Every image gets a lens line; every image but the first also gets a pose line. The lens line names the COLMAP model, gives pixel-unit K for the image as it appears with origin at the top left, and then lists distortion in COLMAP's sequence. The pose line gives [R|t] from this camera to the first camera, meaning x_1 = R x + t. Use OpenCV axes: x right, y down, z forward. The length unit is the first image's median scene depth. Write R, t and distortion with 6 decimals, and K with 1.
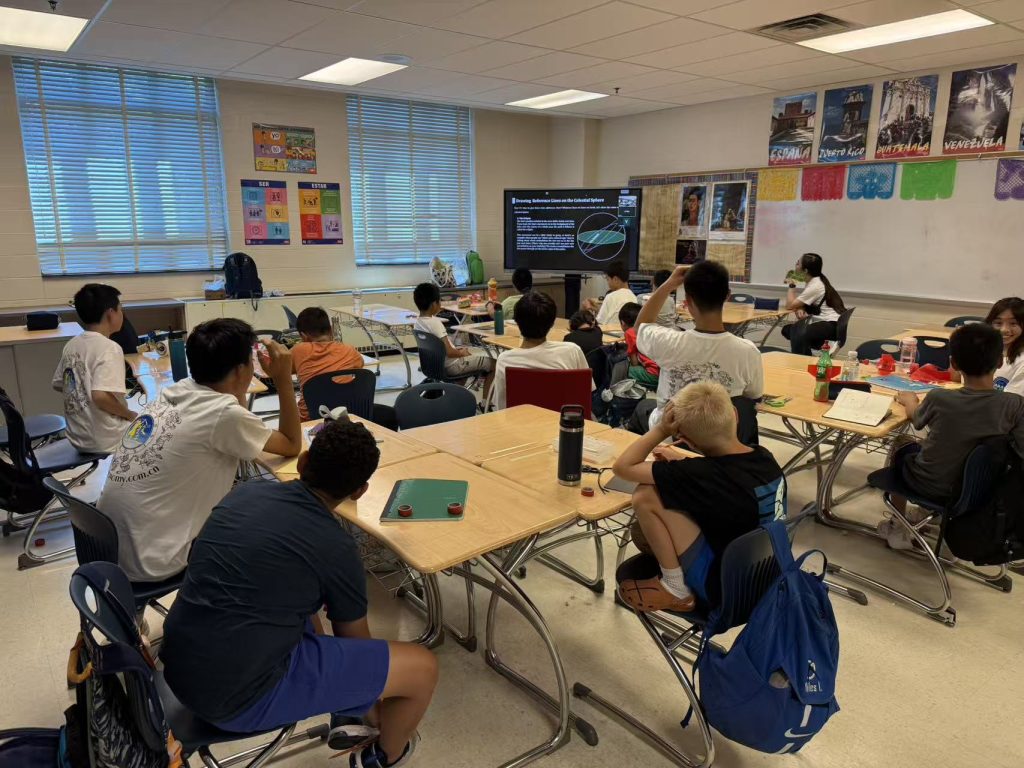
lens RADIAL K [[730.0, 0, 512.0], [0, 730.0, 384.0], [0, 0, 1]] dist [0.084283, -0.099724]
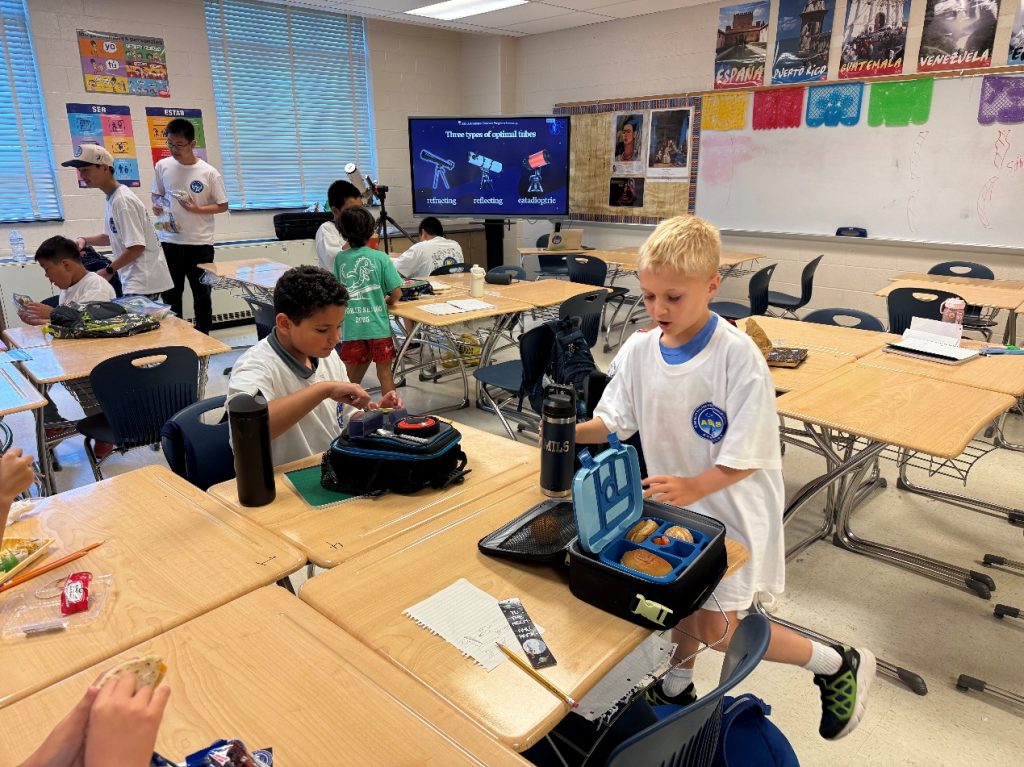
lens RADIAL K [[731.1, 0, 512.0], [0, 731.1, 383.5], [0, 0, 1]] dist [0.056856, -0.064802]
pose [[0.993303, -0.040845, 0.108073, 0.003780], [0.033154, 0.996851, 0.072030, -0.022397], [-0.110675, -0.067965, 0.991530, 0.151371]]
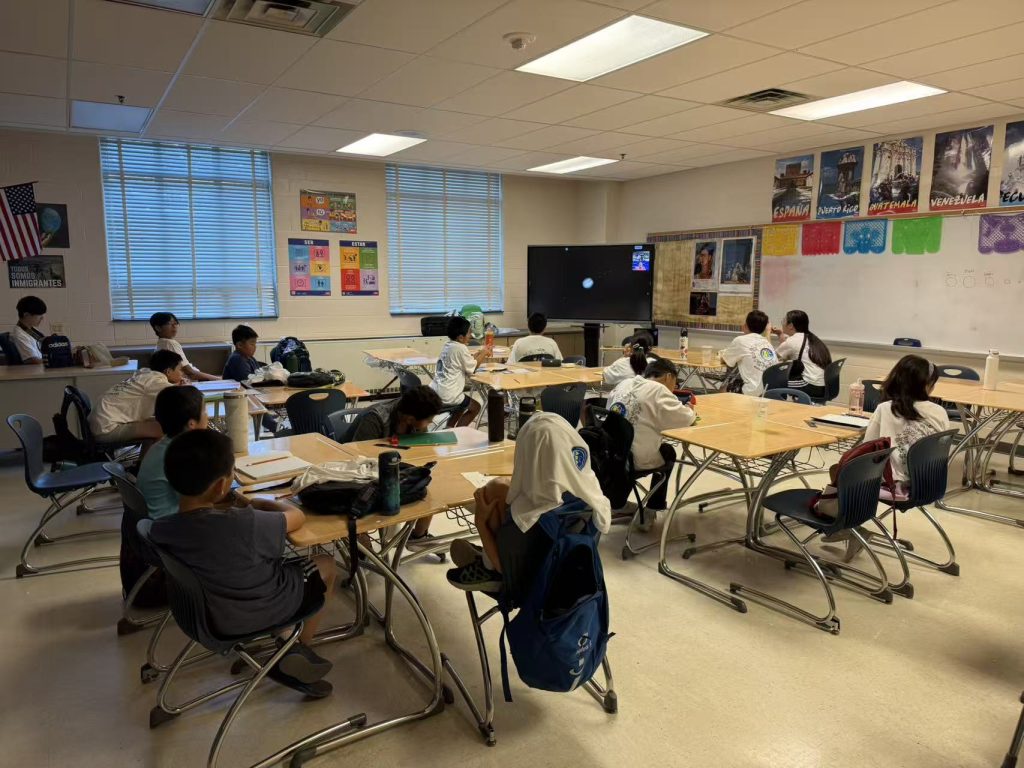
lens RADIAL K [[720.2, 0, 507.3], [0, 720.2, 389.0], [0, 0, 1]] dist [0.120548, -0.158136]
pose [[0.994536, 0.015975, -0.103168, 0.085954], [-0.022599, 0.997735, -0.063358, 0.017349], [0.101923, 0.065344, 0.992644, -0.063311]]
